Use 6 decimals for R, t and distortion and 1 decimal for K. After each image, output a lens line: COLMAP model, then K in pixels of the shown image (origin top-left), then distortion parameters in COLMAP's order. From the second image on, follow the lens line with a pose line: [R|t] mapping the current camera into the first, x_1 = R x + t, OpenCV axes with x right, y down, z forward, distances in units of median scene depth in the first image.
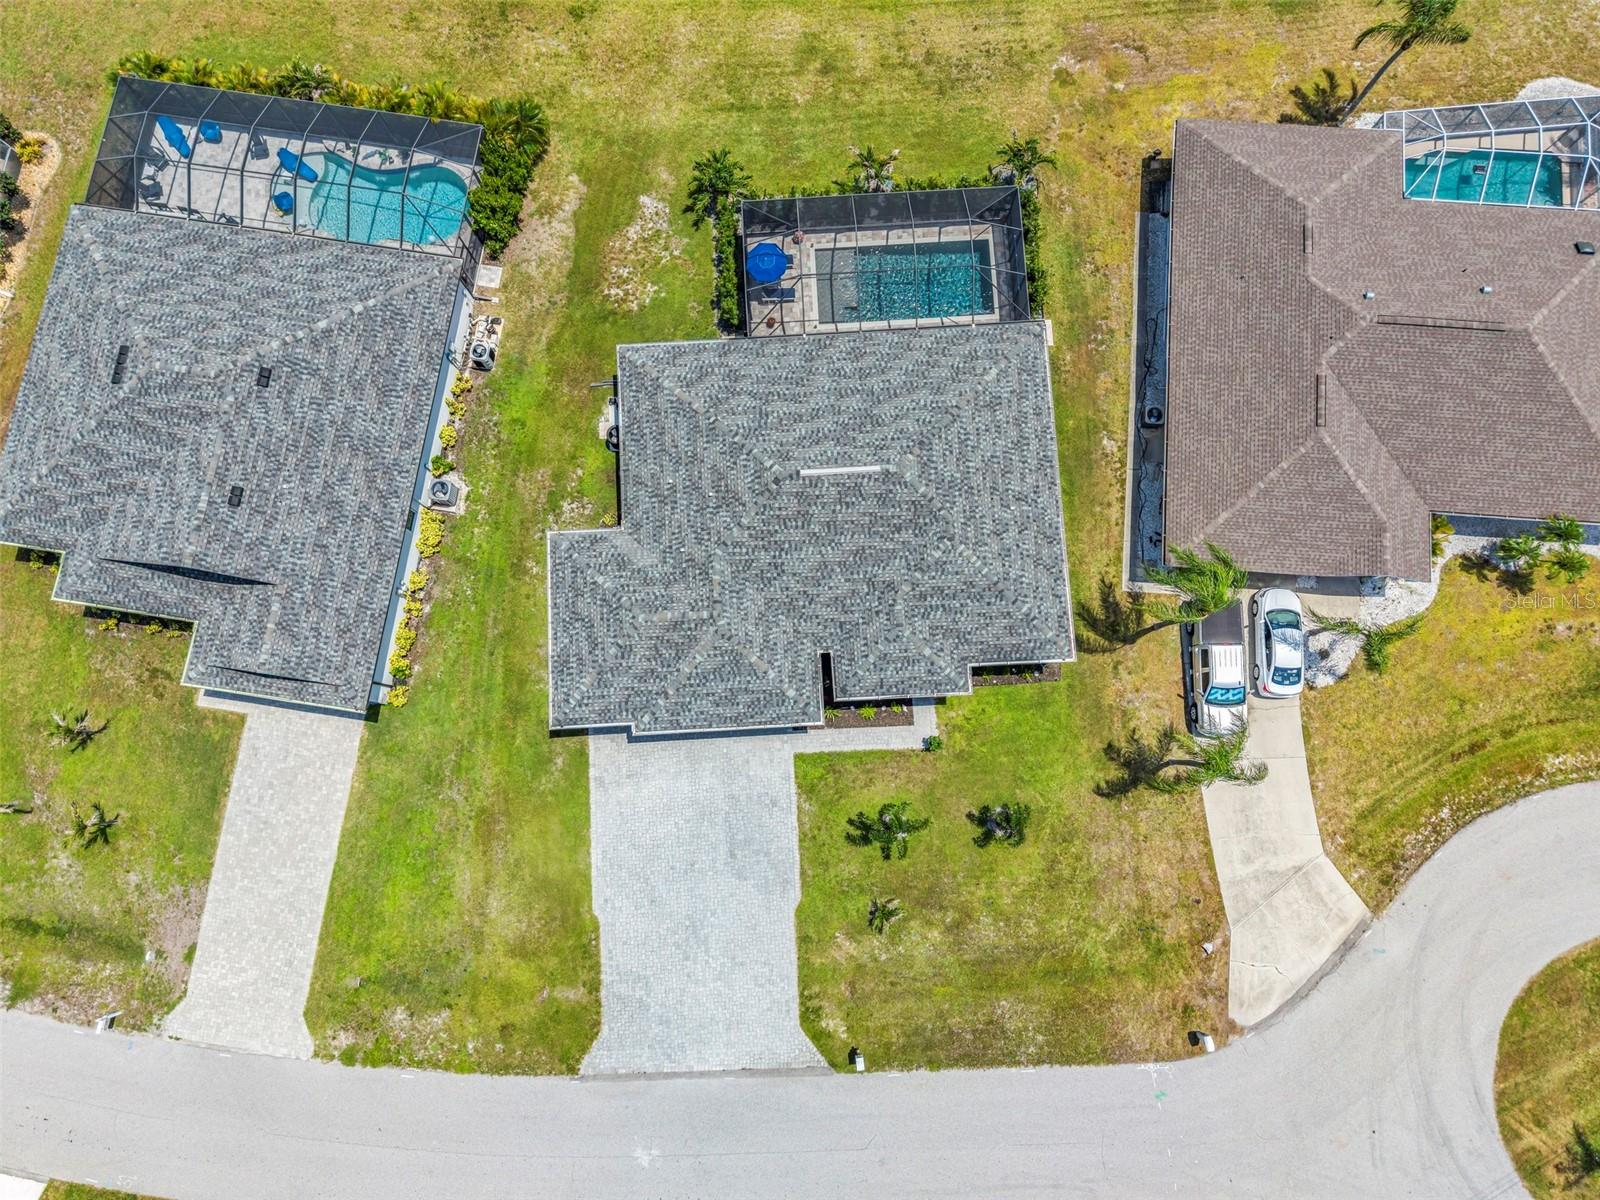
lens RADIAL K [[1071.2, 0, 797.2], [0, 1071.2, 598.1], [0, 0, 1]] dist [0.028286, -0.027673]
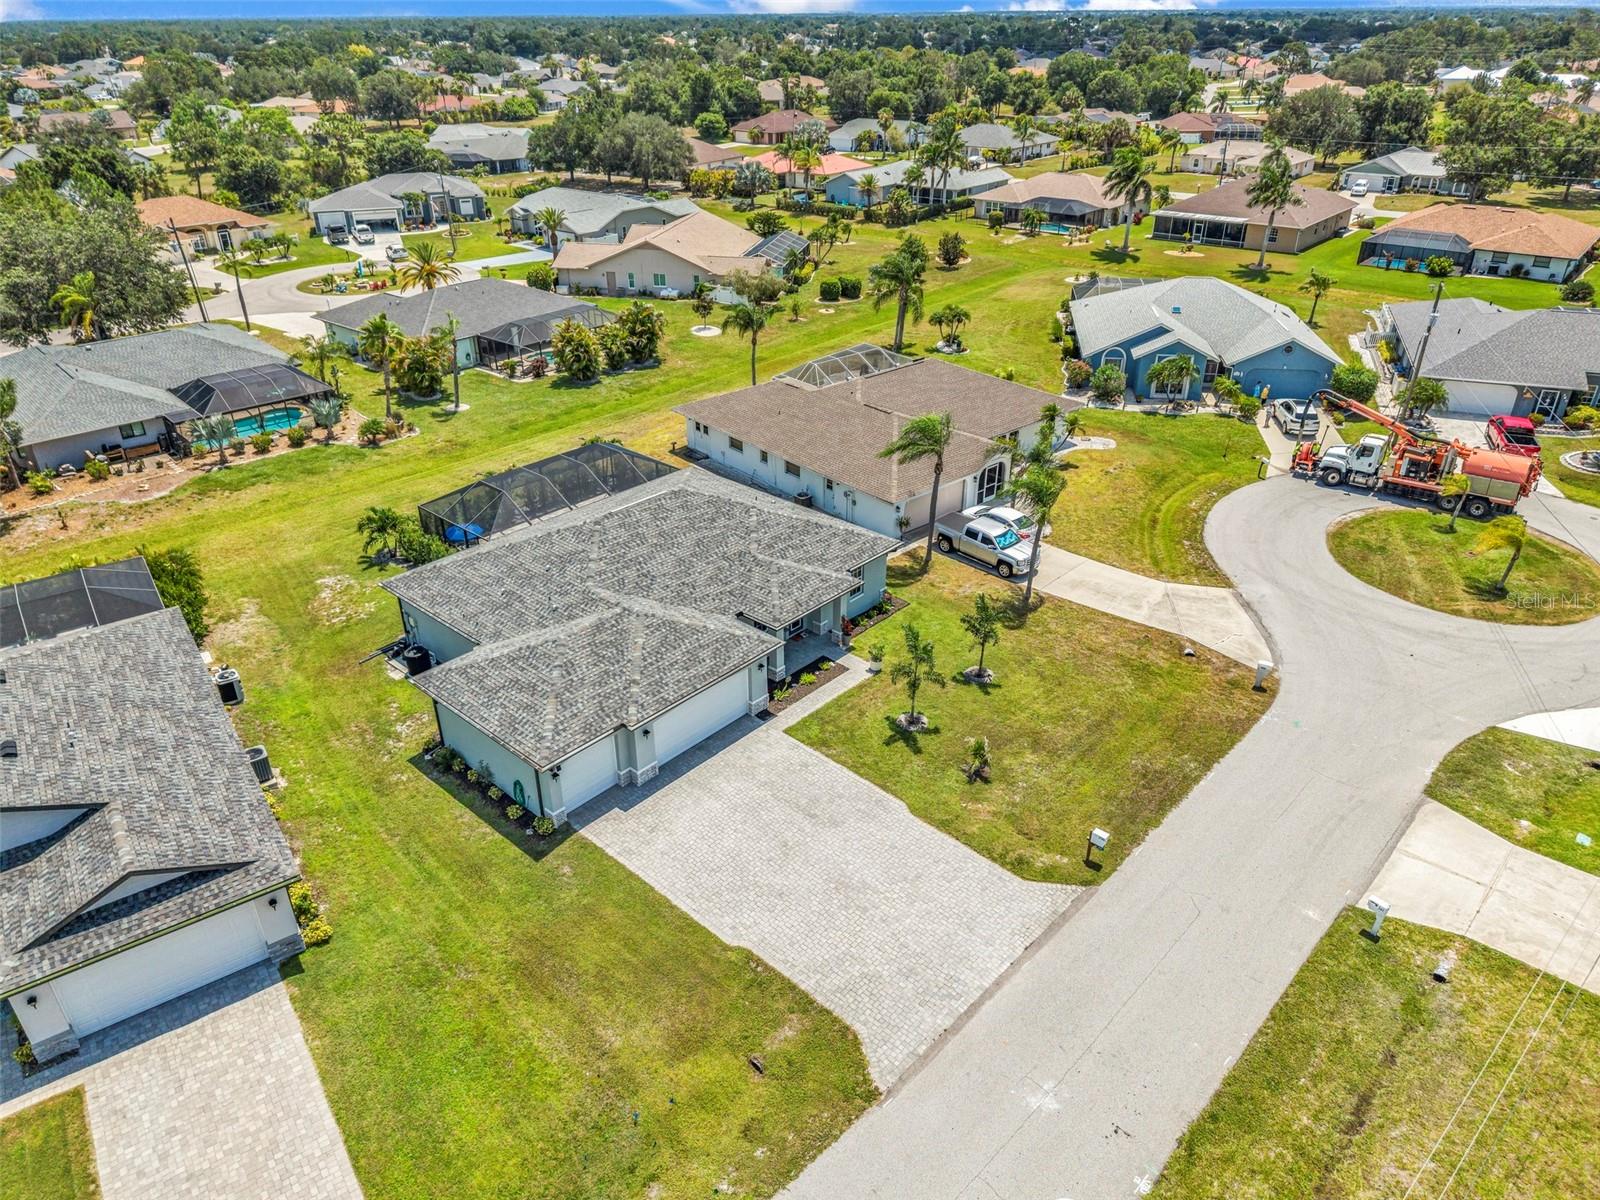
lens RADIAL K [[1071.2, 0, 797.2], [0, 1071.2, 598.1], [0, 0, 1]] dist [0.028286, -0.027673]
pose [[0.711261, -0.329382, 0.620980, -0.526329], [0.693421, 0.473580, -0.543037, 0.601777], [-0.115217, 0.816842, 0.565239, 0.399658]]
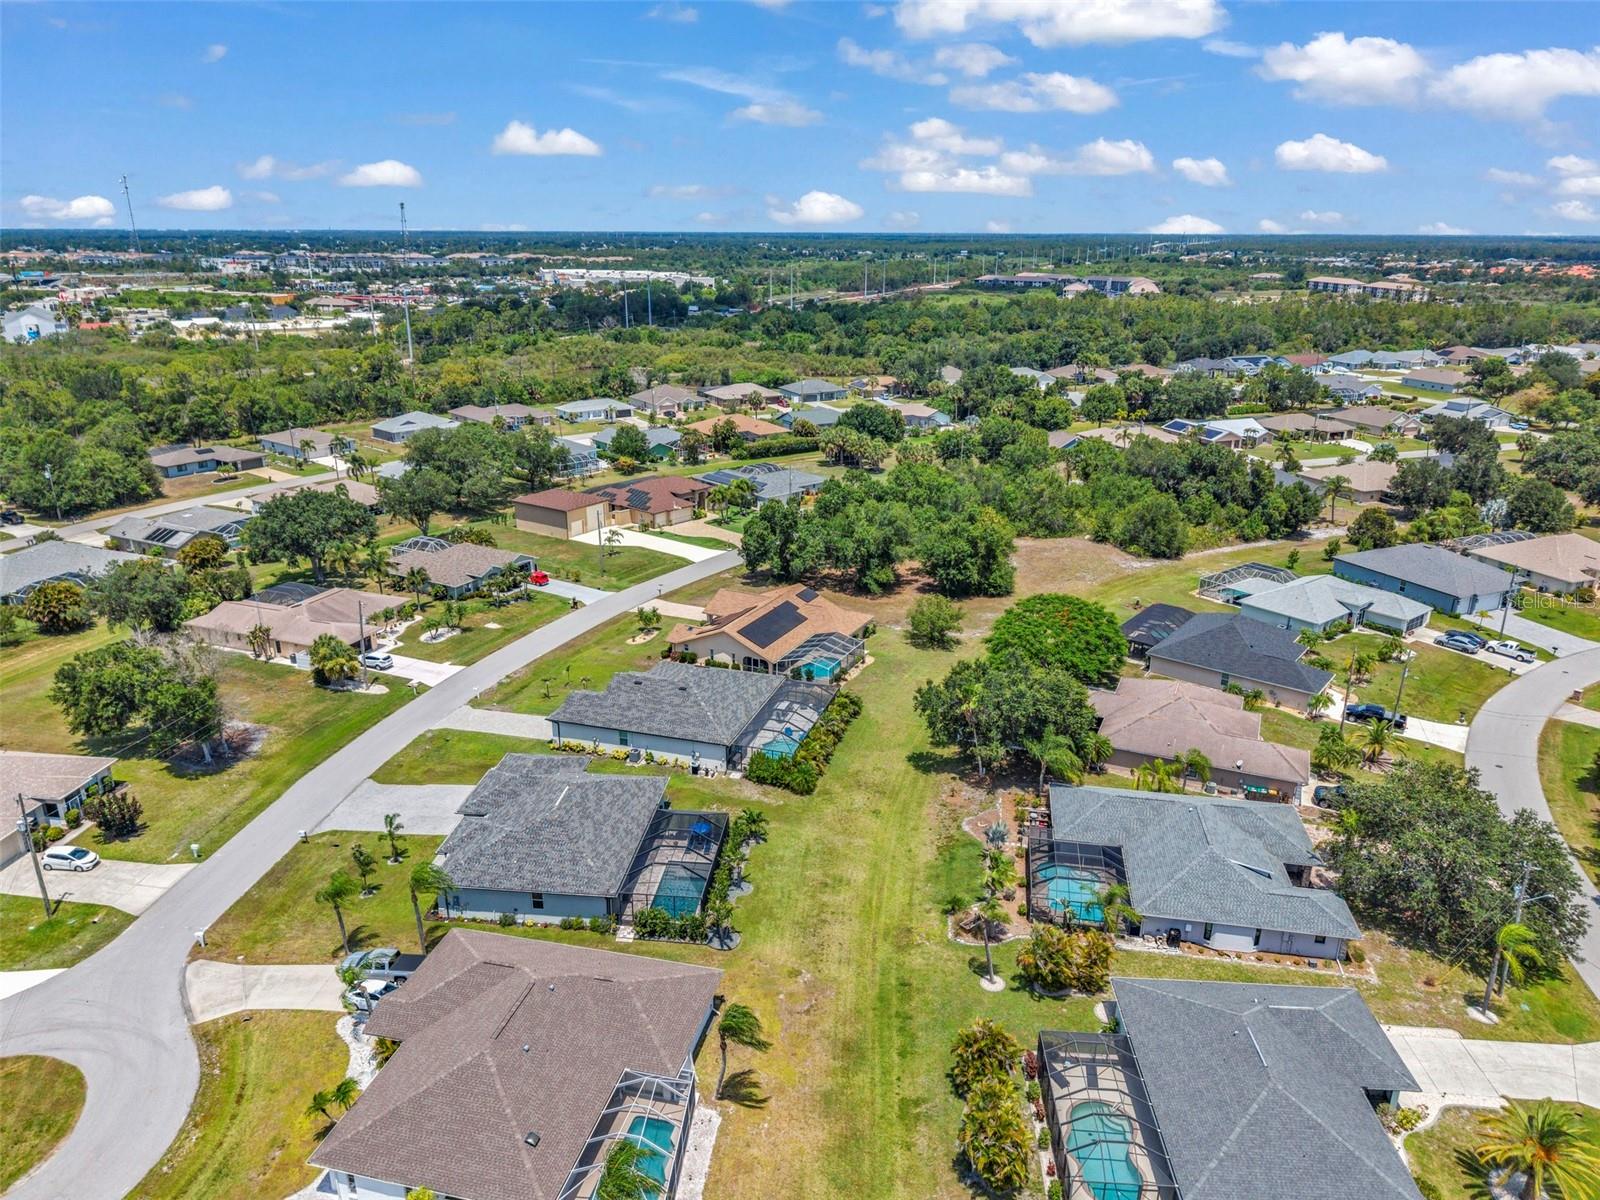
lens RADIAL K [[1061.8, 0, 796.8], [0, 1061.8, 606.2], [0, 0, 1]] dist [0.036712, -0.046578]
pose [[-0.155511, 0.339900, -0.927515, 1.633326], [-0.974965, 0.098256, 0.199474, -0.939629], [0.158935, 0.935315, 0.316111, 0.067503]]
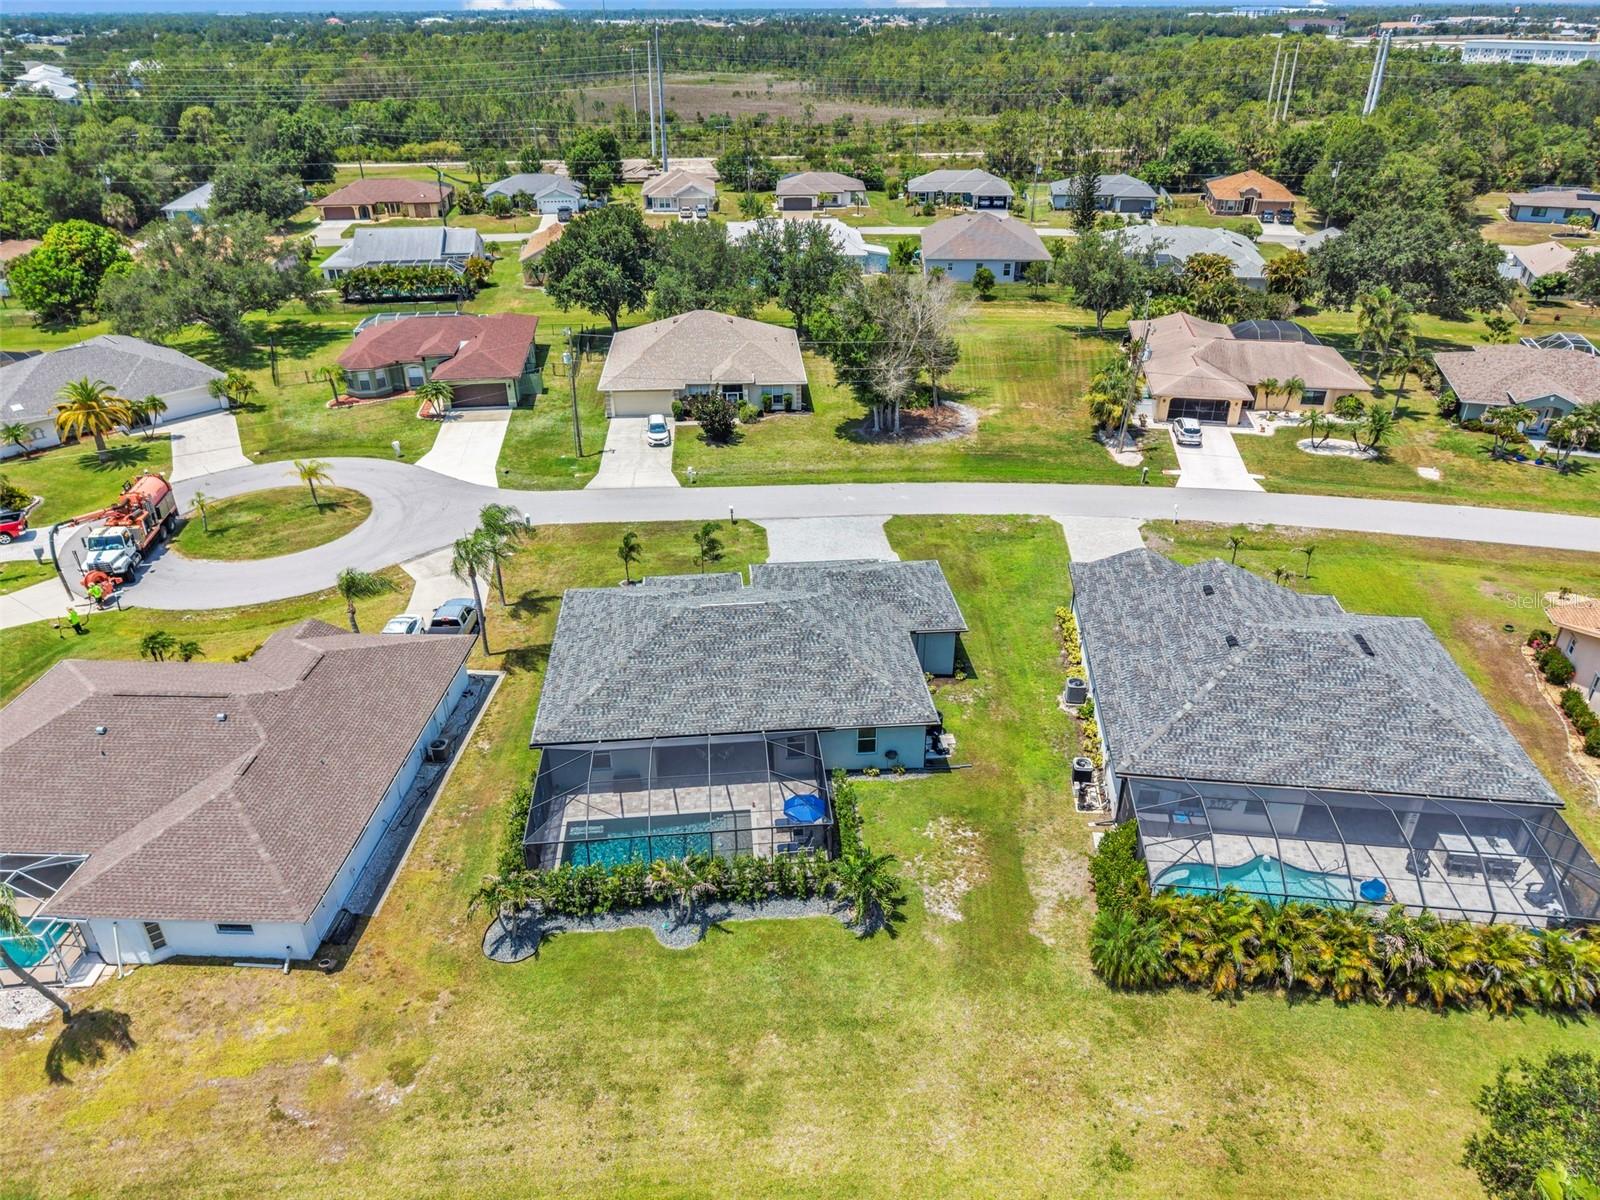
lens RADIAL K [[1061.8, 0, 796.8], [0, 1061.8, 606.2], [0, 0, 1]] dist [0.036712, -0.046578]
pose [[-0.999287, 0.032382, -0.019388, -0.009955], [-0.029305, -0.341978, 0.939251, -1.188641], [0.023785, 0.939150, 0.342684, 0.537169]]
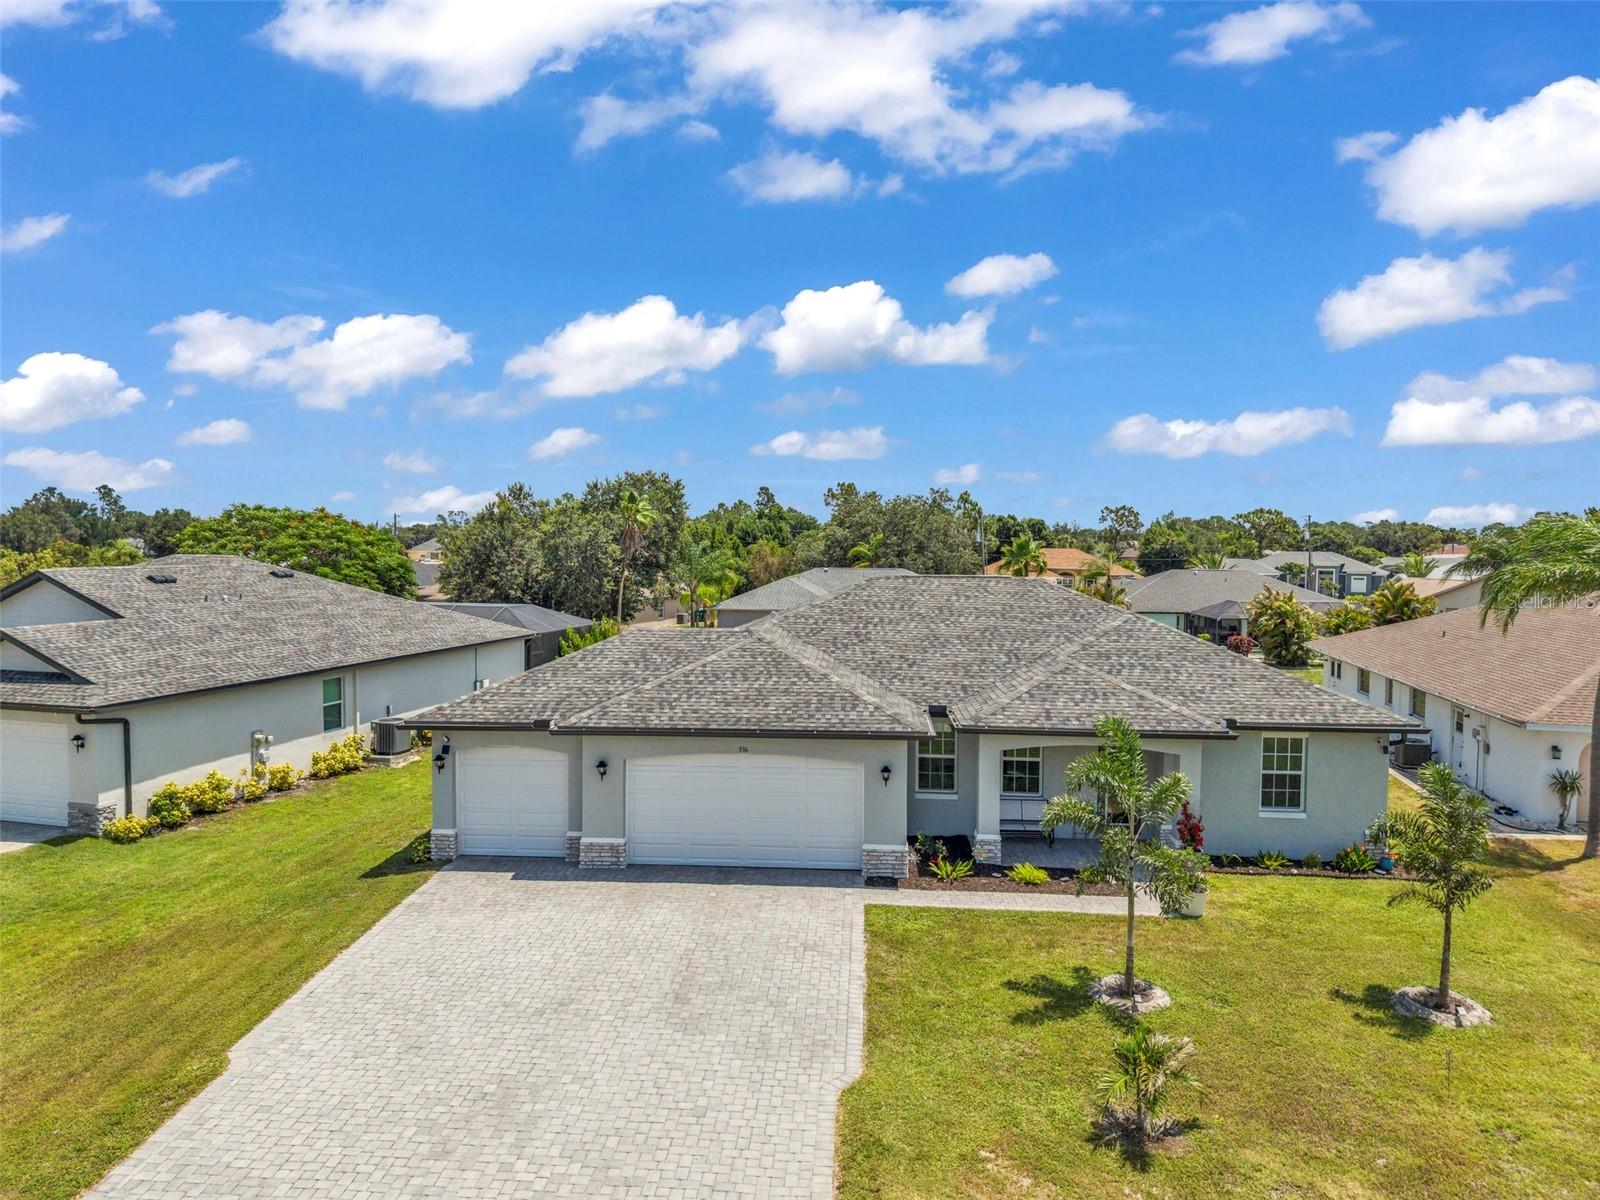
lens RADIAL K [[1073.6, 0, 796.7], [0, 1073.6, 598.4], [0, 0, 1]] dist [0.020454, -0.018492]
pose [[0.992570, 0.025229, -0.119028, 0.018287], [-0.121665, 0.216127, -0.968755, 0.559114], [0.001285, 0.976039, 0.217590, 0.792104]]
